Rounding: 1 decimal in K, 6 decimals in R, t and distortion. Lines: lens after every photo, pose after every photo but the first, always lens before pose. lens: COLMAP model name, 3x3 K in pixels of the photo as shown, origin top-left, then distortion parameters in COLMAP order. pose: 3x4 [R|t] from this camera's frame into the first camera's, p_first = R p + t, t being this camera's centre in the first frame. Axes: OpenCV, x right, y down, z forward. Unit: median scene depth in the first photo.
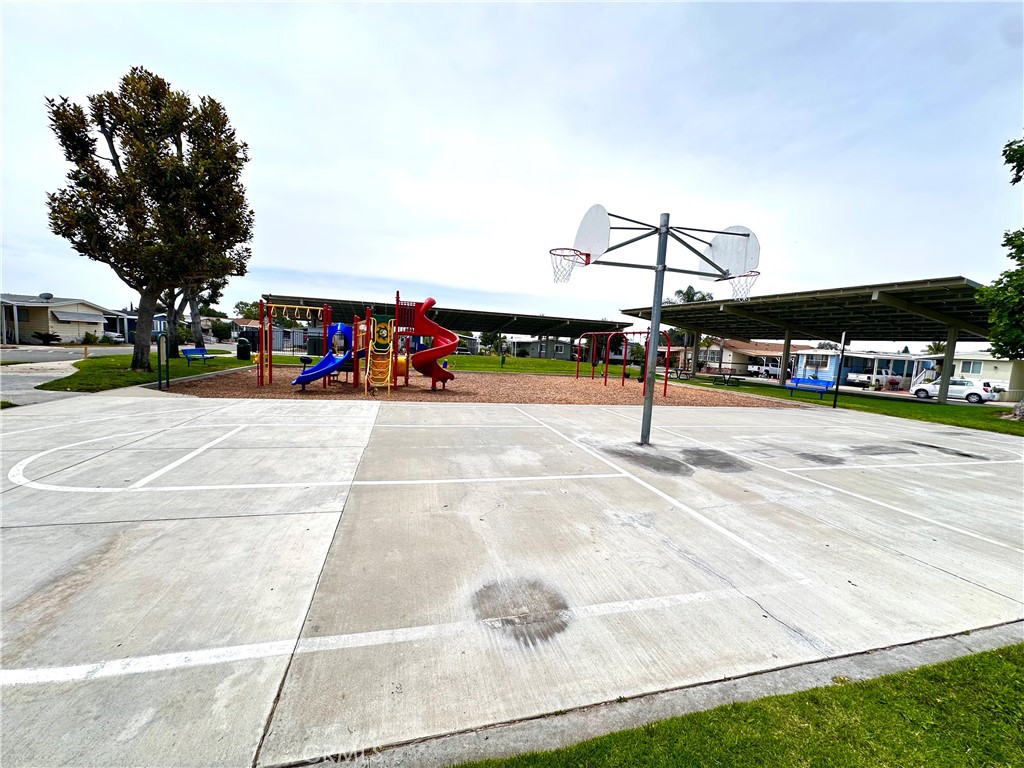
lens RADIAL K [[409.0, 0, 513.9], [0, 409.0, 390.2], [0, 0, 1]] dist [-0.005667, -0.000127]
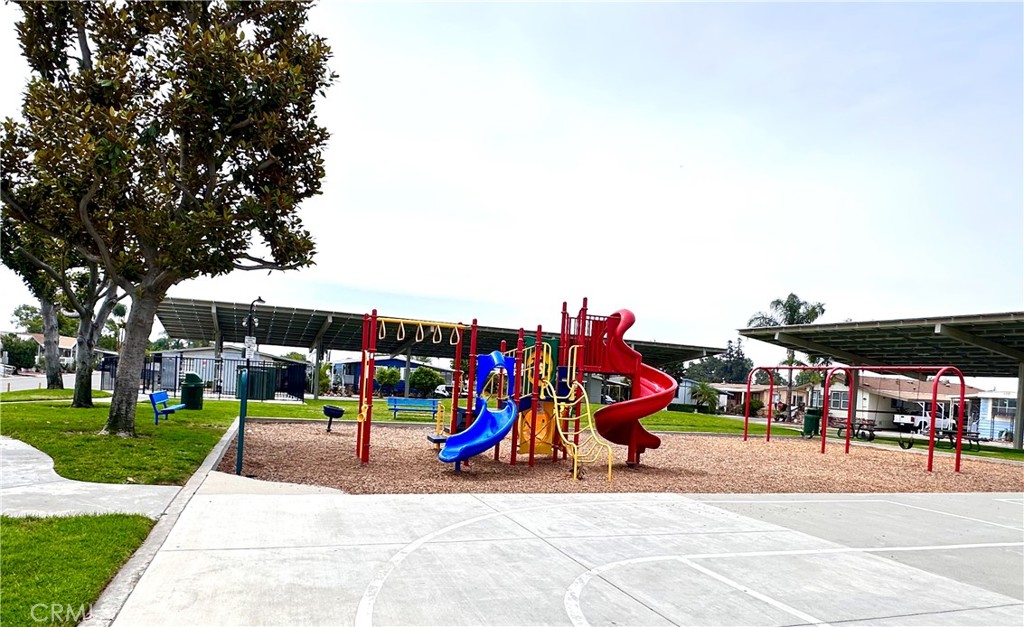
lens RADIAL K [[650.0, 0, 503.8], [0, 650.0, 338.6], [0, 0, 1]] dist [-0.012142, -0.003063]
pose [[0.997004, 0.010227, 0.076668, -0.347852], [0.003025, 0.985307, -0.170764, -0.017726], [-0.077288, 0.170484, 0.982325, 0.057414]]
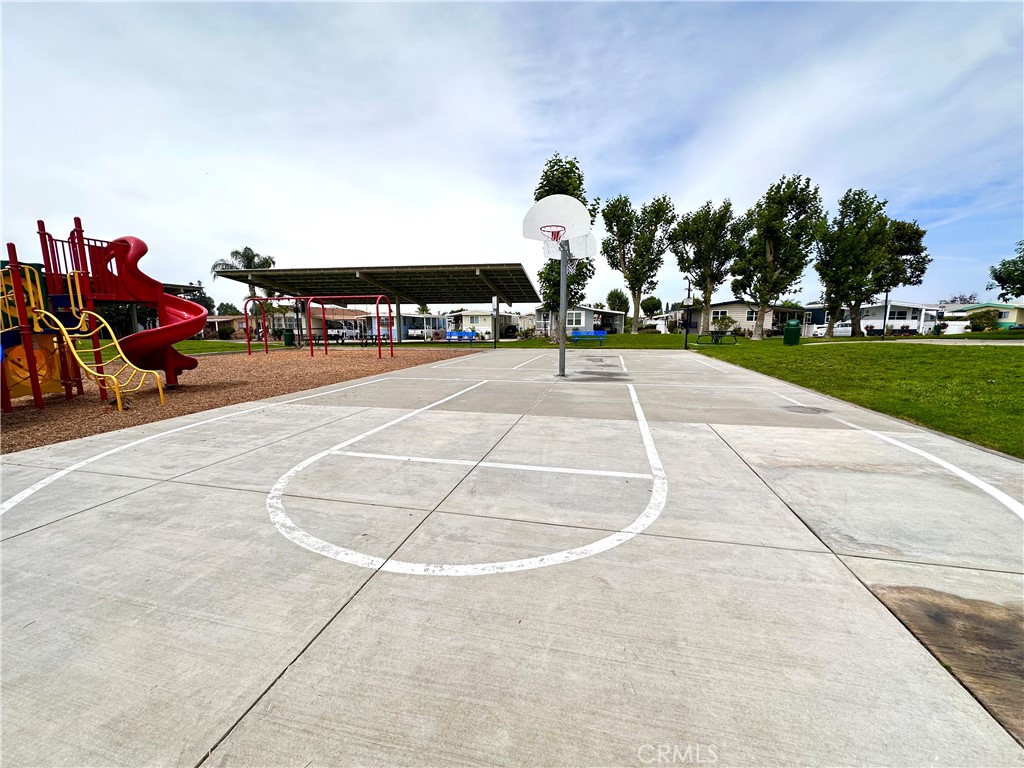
lens RADIAL K [[409.0, 0, 510.5], [0, 409.0, 385.8], [0, 0, 1]] dist [-0.005667, -0.000127]
pose [[0.478861, -0.185239, 0.858125, -0.376653], [0.126395, 0.981849, 0.141414, -0.021436], [-0.868744, 0.040745, 0.493582, 0.177404]]
